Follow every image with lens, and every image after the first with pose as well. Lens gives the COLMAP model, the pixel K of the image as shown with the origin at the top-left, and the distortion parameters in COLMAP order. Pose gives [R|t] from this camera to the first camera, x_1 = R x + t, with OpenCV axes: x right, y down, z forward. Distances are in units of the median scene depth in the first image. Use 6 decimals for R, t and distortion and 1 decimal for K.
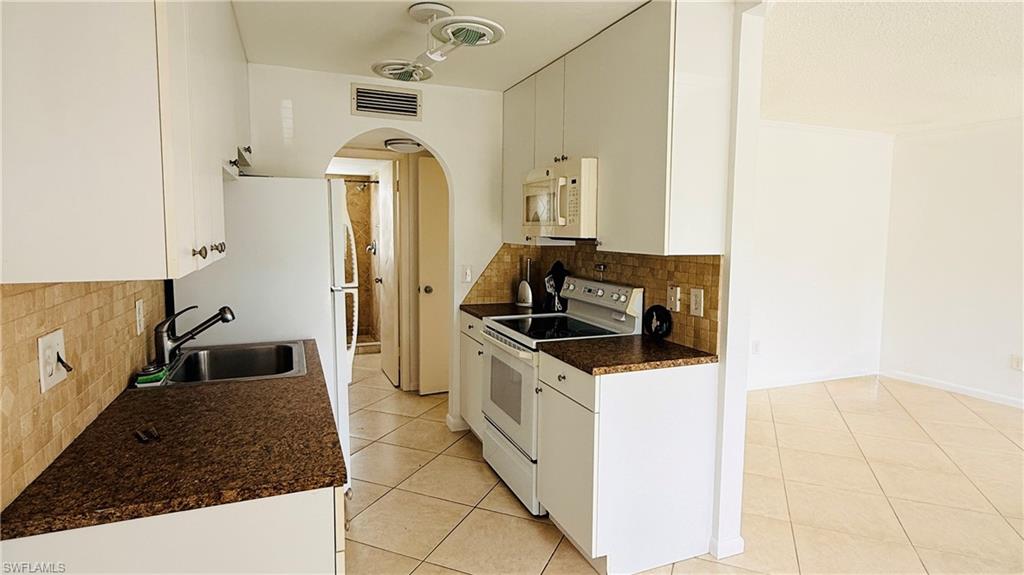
lens RADIAL K [[538.3, 0, 508.6], [0, 538.3, 272.0], [0, 0, 1]] dist [0.000016, -0.000228]
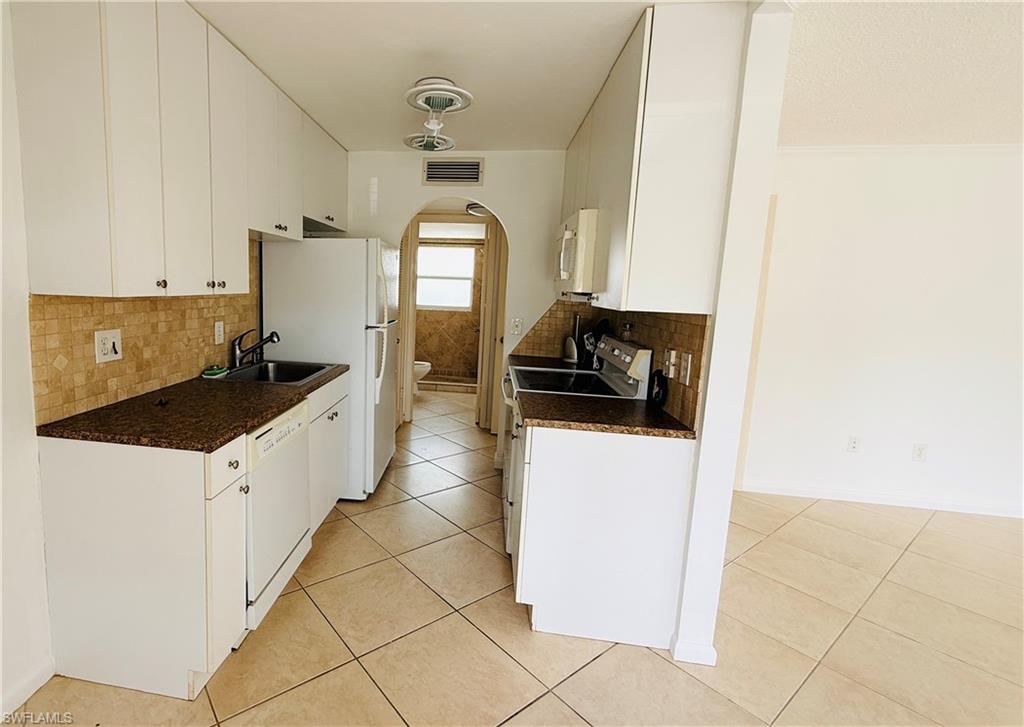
lens RADIAL K [[482.4, 0, 407.4], [0, 482.4, 345.7], [0, 0, 1]] dist [0.000178, 0.000552]
pose [[0.851356, 0.086607, -0.517390, 0.329746], [-0.068942, 0.996195, 0.053312, 0.007571], [0.520039, -0.009717, 0.854087, 0.088407]]
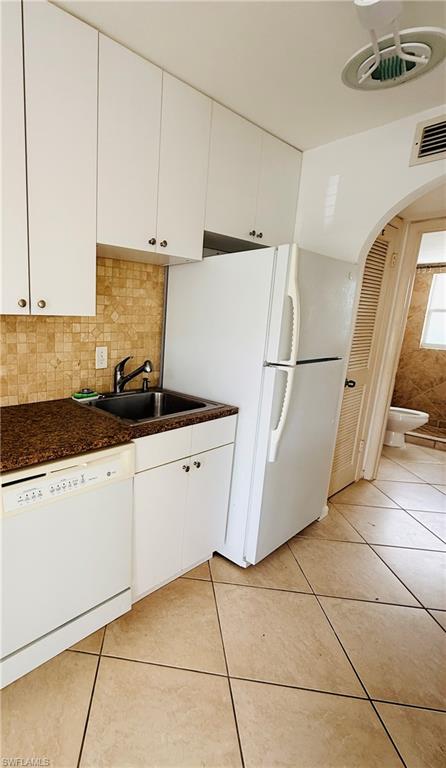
lens RADIAL K [[353.2, 0, 114.5], [0, 353.2, 388.5], [0, 0, 1]] dist [0.000549, 0.000216]
pose [[0.257288, 0.195038, -0.946447, 0.215607], [-0.103234, 0.979363, 0.173757, -0.007750], [0.960805, 0.053000, 0.272113, 0.547709]]
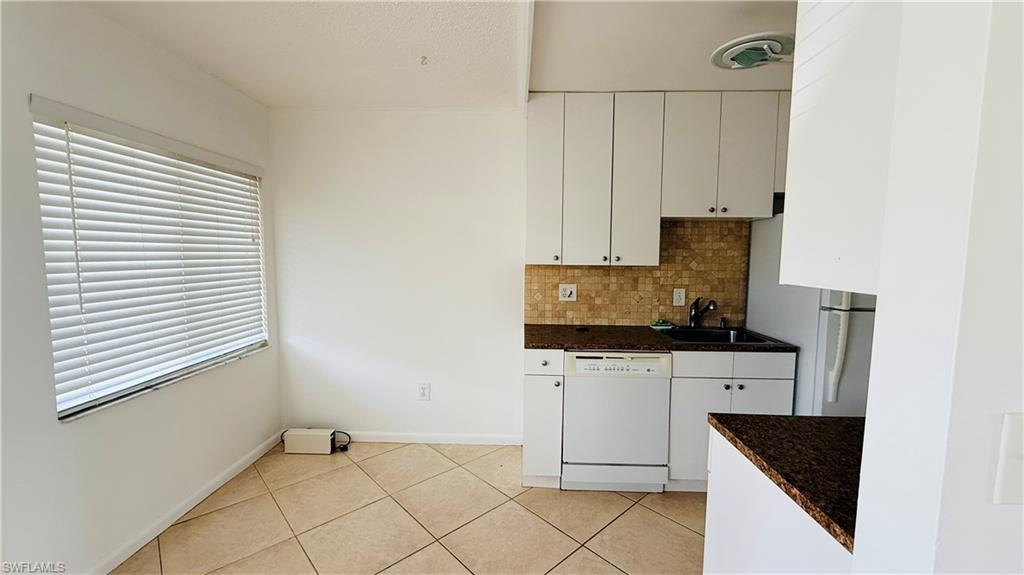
lens RADIAL K [[408.2, 0, 512.0], [0, 408.2, 287.5], [0, 0, 1]] dist [0.002034, -0.000010]
pose [[-0.400677, 0.061650, -0.914143, 0.645973], [-0.088107, 0.990517, 0.105419, -0.039187], [0.911973, 0.122782, -0.391445, 0.732071]]
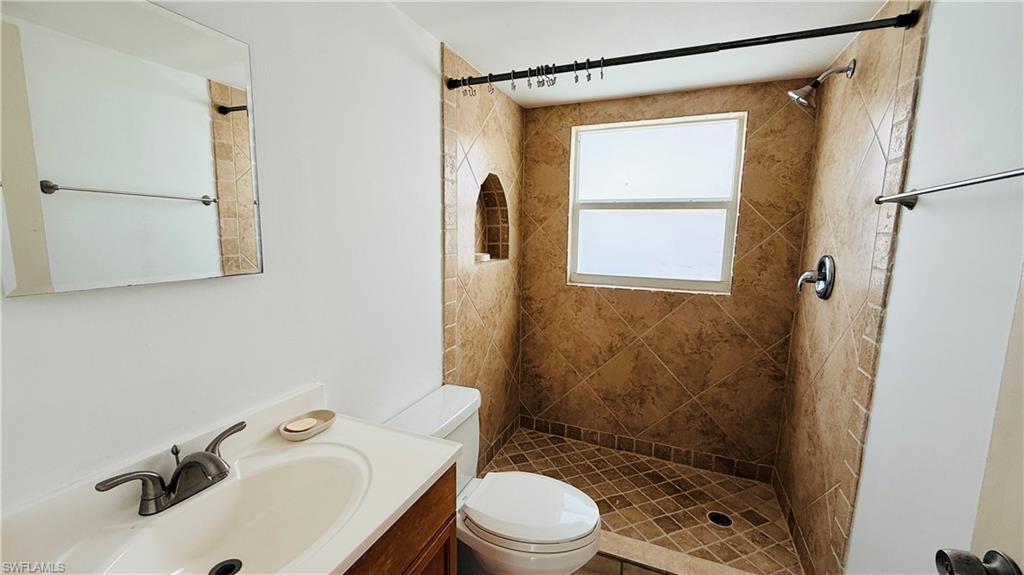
lens RADIAL K [[410.2, 0, 512.0], [0, 410.2, 287.5], [0, 0, 1]] dist [0.001863, 0.000112]
pose [[0.714917, 0.095838, -0.692610, -0.523519], [-0.066578, 0.995392, 0.069013, -0.107648], [0.696033, -0.003226, 0.718003, 1.692220]]
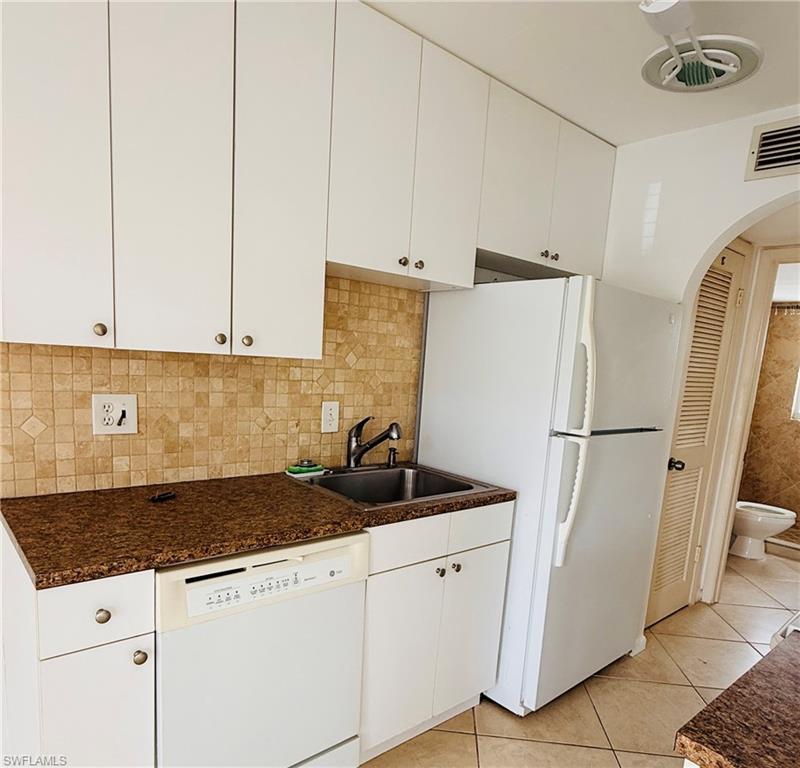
lens RADIAL K [[564.4, 0, 402.3], [0, 564.4, 454.7], [0, 0, 1]] dist [-0.002362, 0.002622]
pose [[0.325885, 0.179189, -0.928273, 0.311710], [-0.143661, 0.979857, 0.138712, -0.015773], [0.934430, 0.088153, 0.345064, 0.536757]]
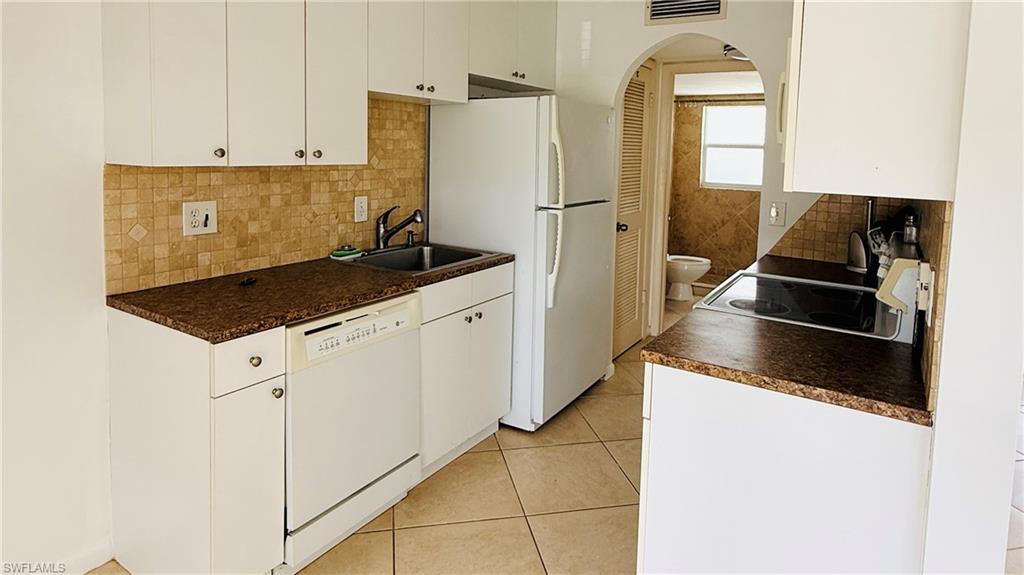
lens RADIAL K [[580.9, 0, 514.2], [0, 580.9, 191.6], [0, 0, 1]] dist [-0.001015, 0.000106]
pose [[0.579211, 0.065920, -0.812508, 0.498197], [-0.087796, 0.995972, 0.018217, -0.013907], [0.810436, 0.060784, 0.582665, 0.335504]]
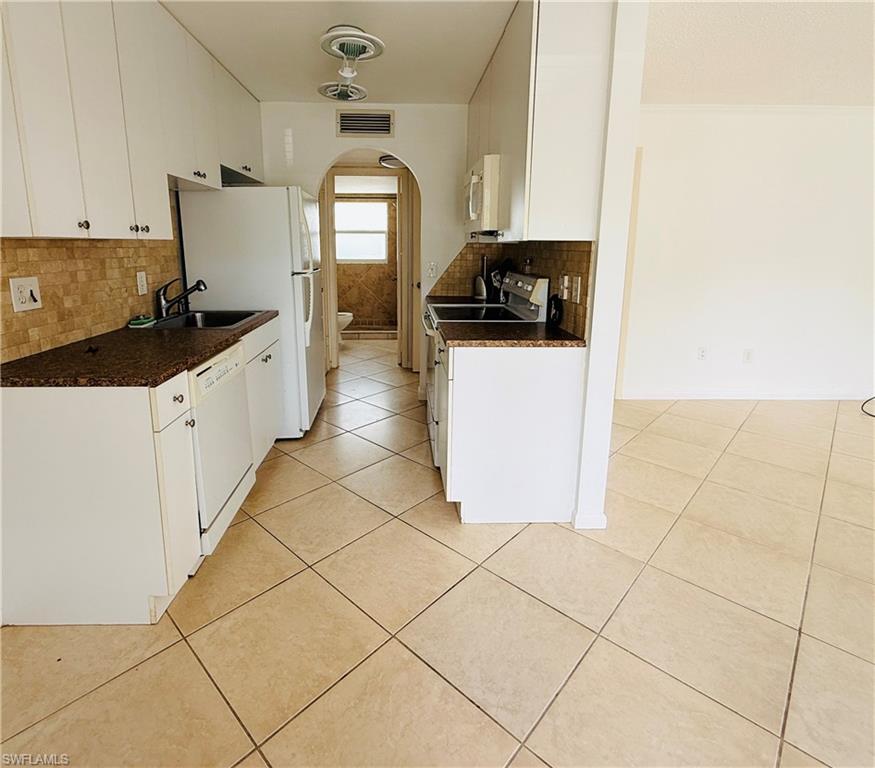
lens RADIAL K [[460.9, 0, 407.6], [0, 460.9, 329.5], [0, 0, 1]] dist [0.001464, 0.000572]
pose [[0.932593, 0.058910, -0.356089, 0.329727], [-0.023895, 0.994503, 0.101945, 0.044813], [0.360137, -0.086565, 0.928875, 0.049772]]
